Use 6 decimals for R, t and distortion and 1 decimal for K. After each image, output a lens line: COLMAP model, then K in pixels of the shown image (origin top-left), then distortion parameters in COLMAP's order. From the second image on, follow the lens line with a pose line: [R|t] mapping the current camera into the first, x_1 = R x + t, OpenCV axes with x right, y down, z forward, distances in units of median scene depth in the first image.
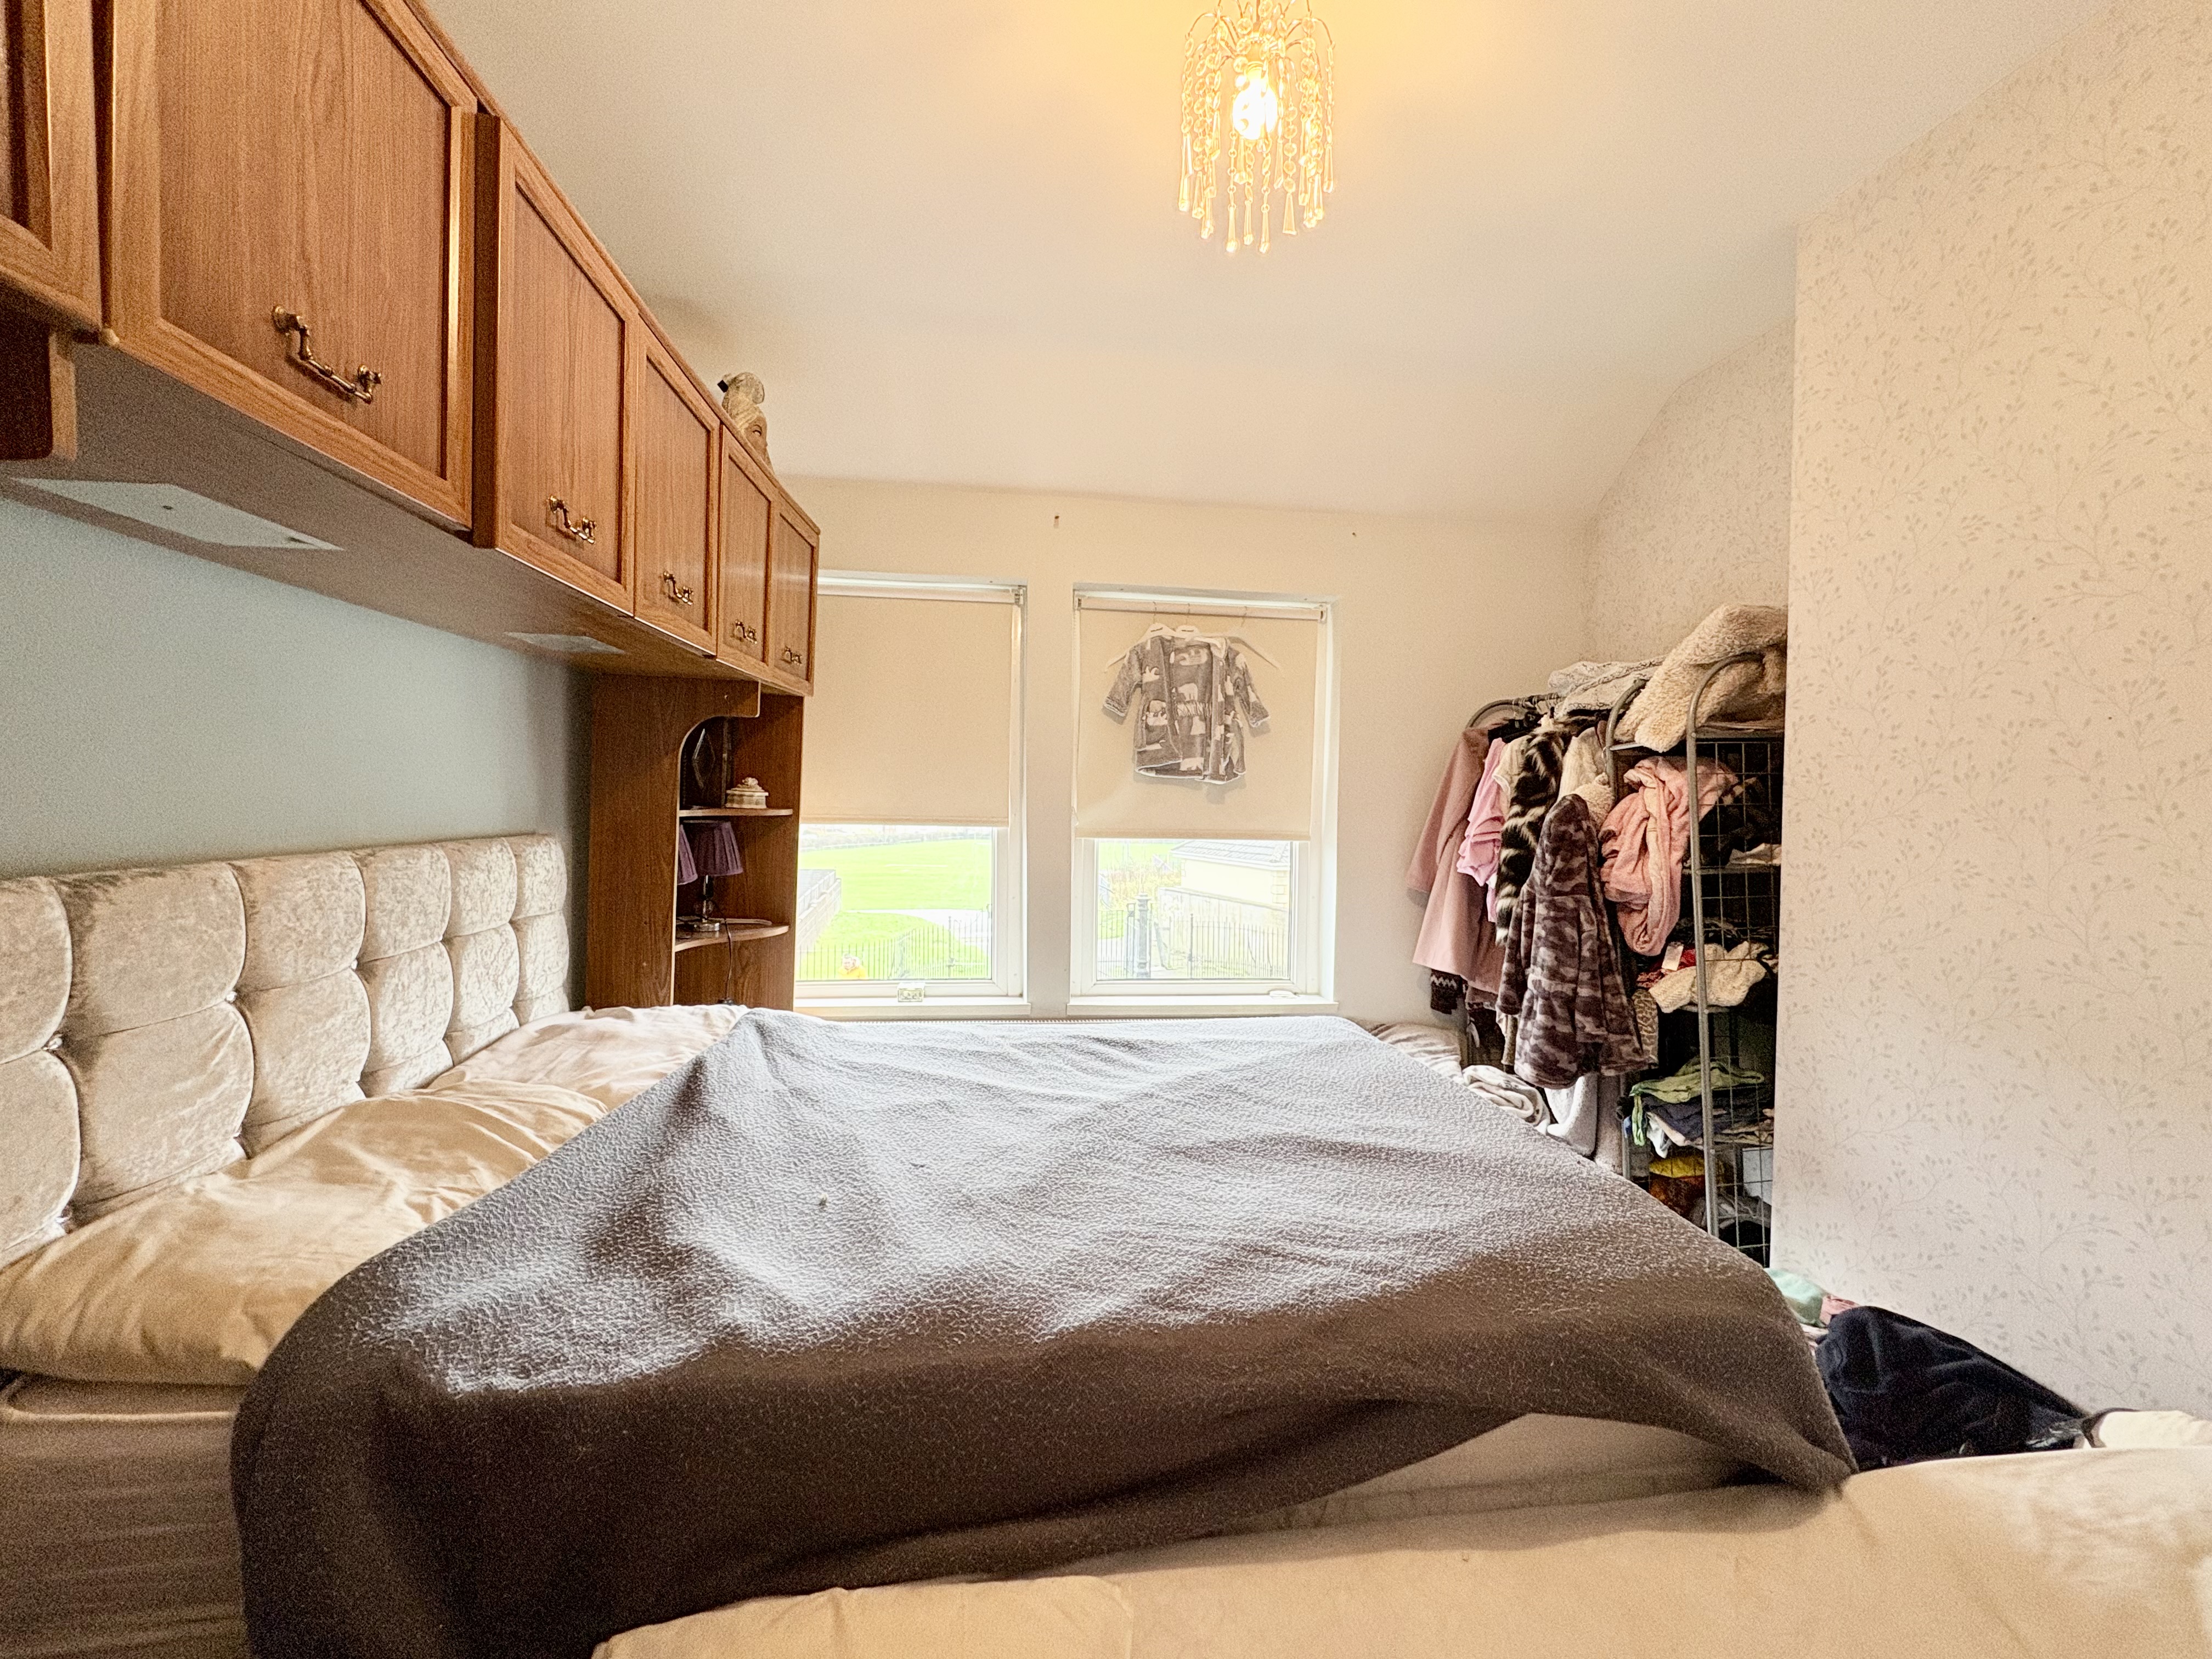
lens RADIAL K [[884.6, 0, 1104.3], [0, 884.6, 827.9], [0, 0, 1]] dist [0.000507, -0.000283]
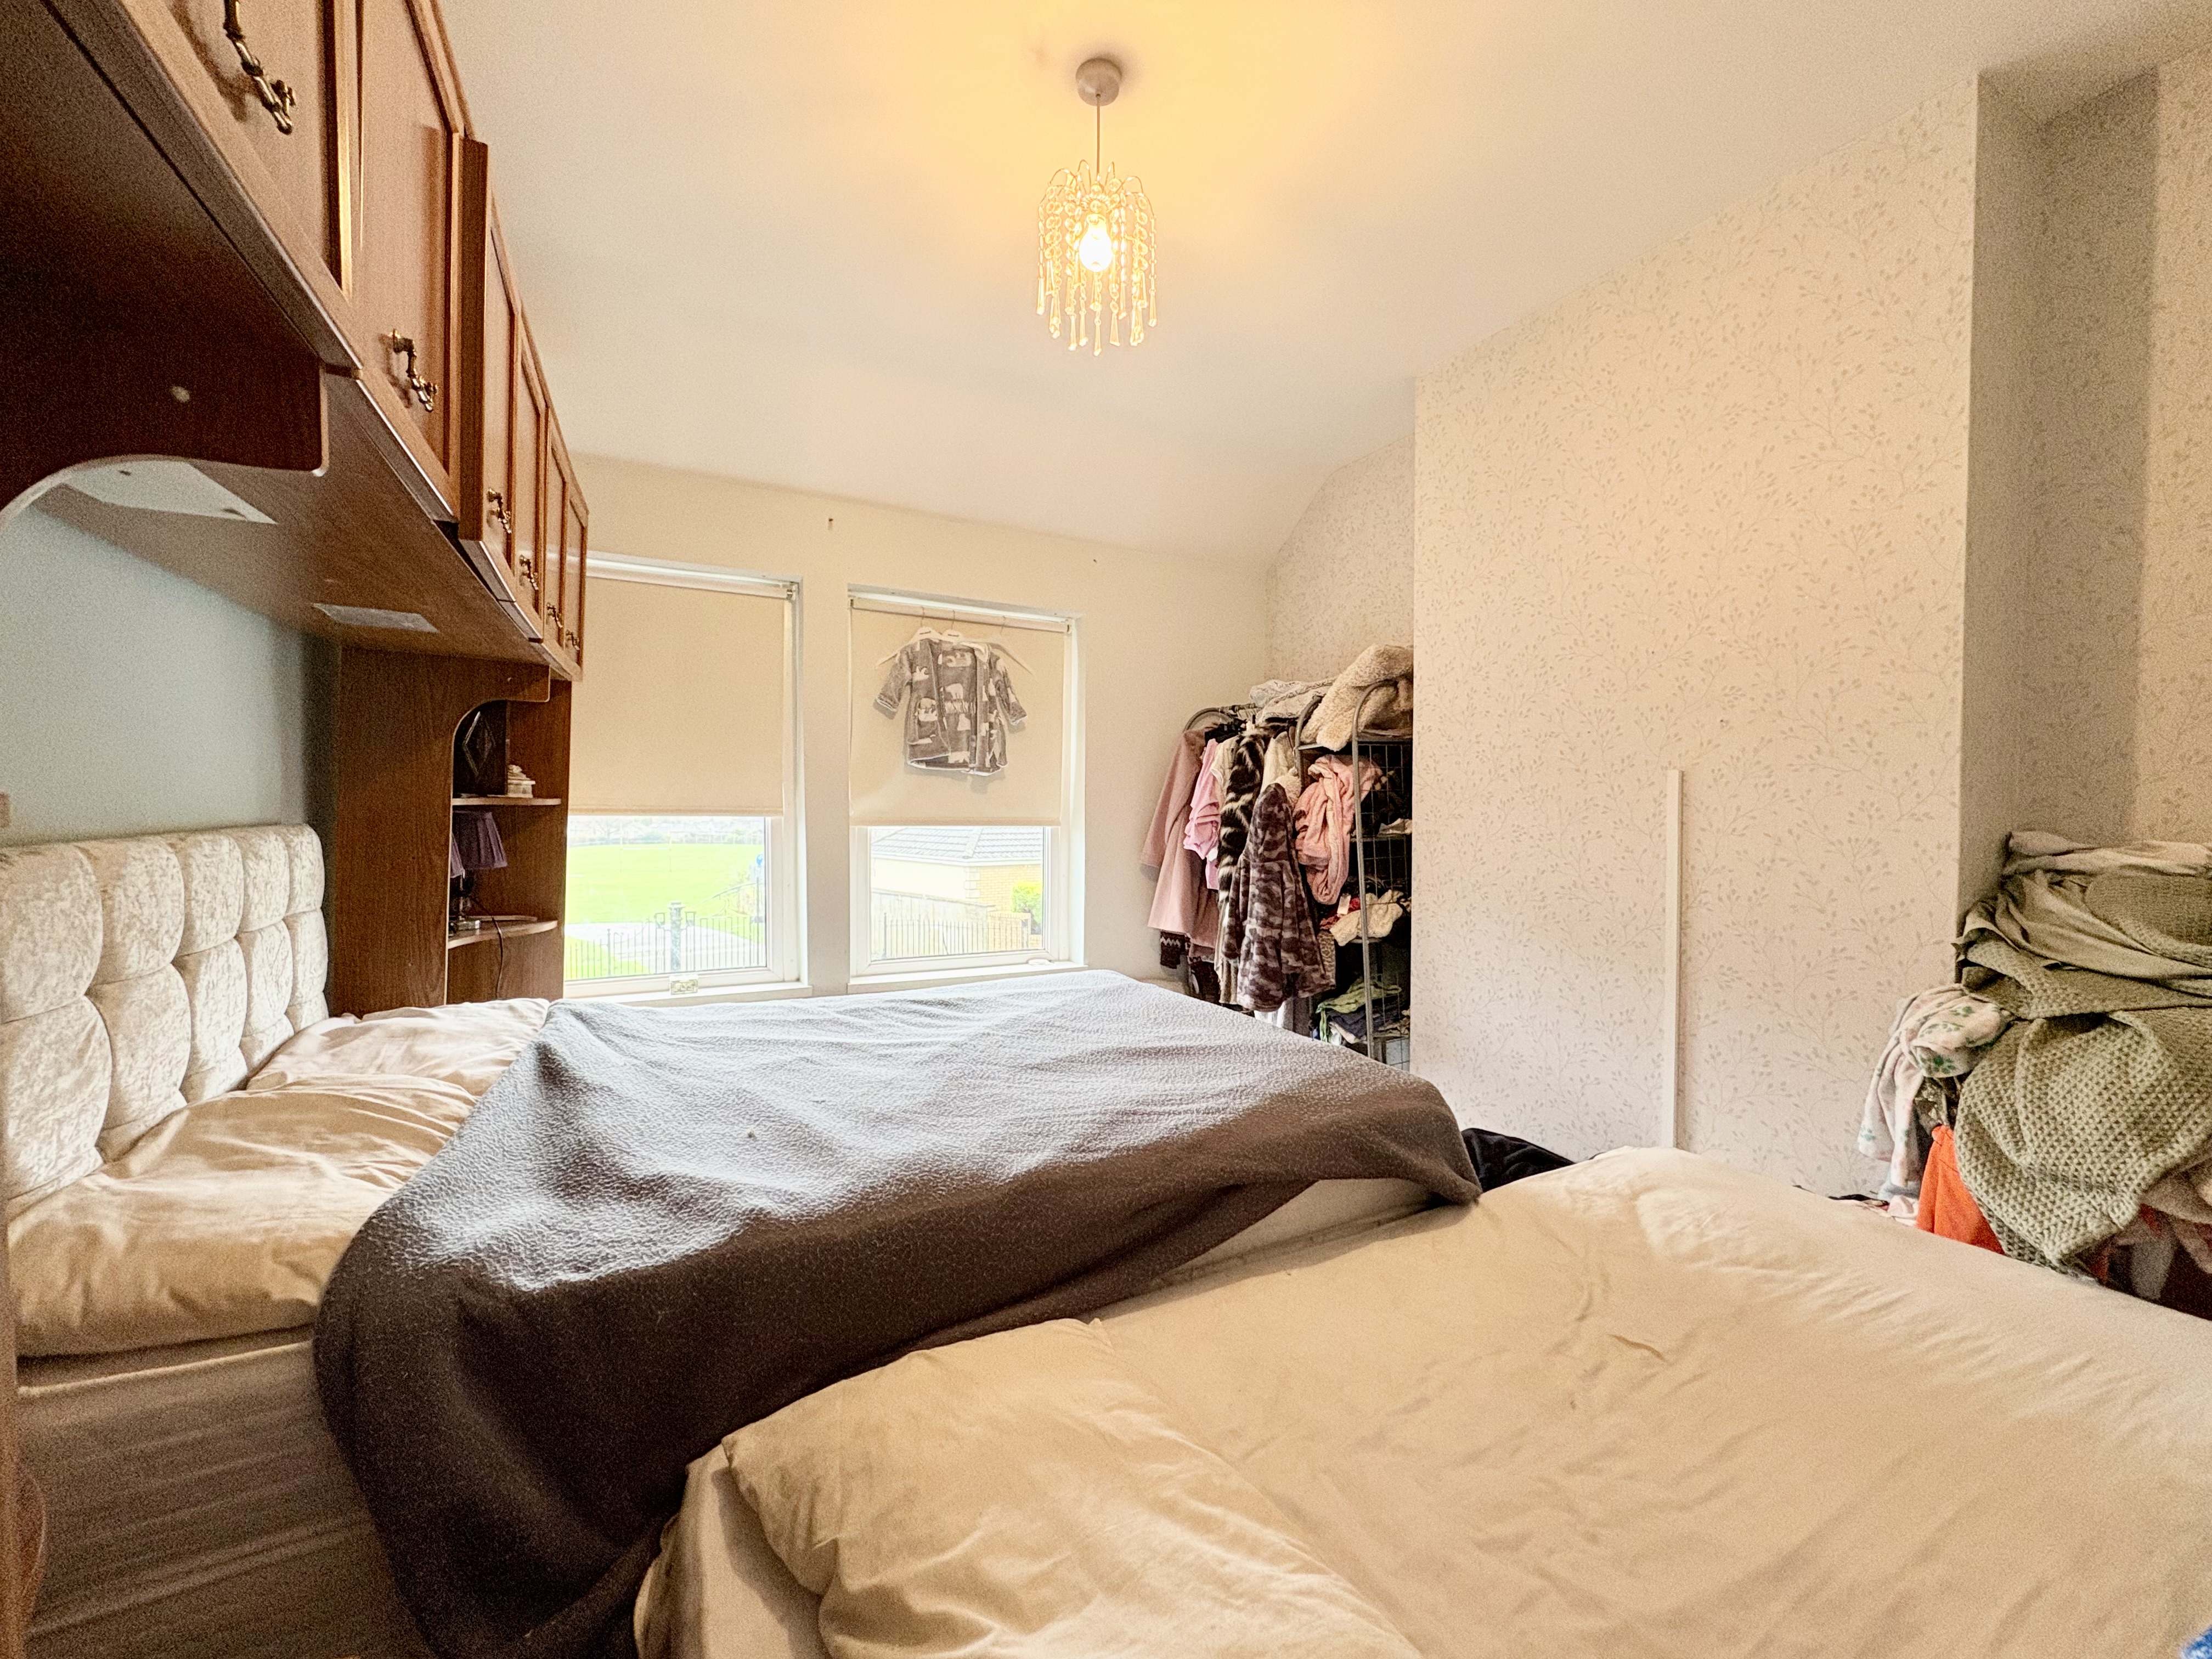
lens RADIAL K [[887.2, 0, 1106.0], [0, 887.2, 829.5], [0, 0, 1]] dist [-0.001674, 0.000174]
pose [[0.935233, -0.016905, 0.353630, -0.166136], [0.015937, 0.999857, 0.005649, 0.019035], [-0.353675, 0.000353, 0.935368, -0.127116]]
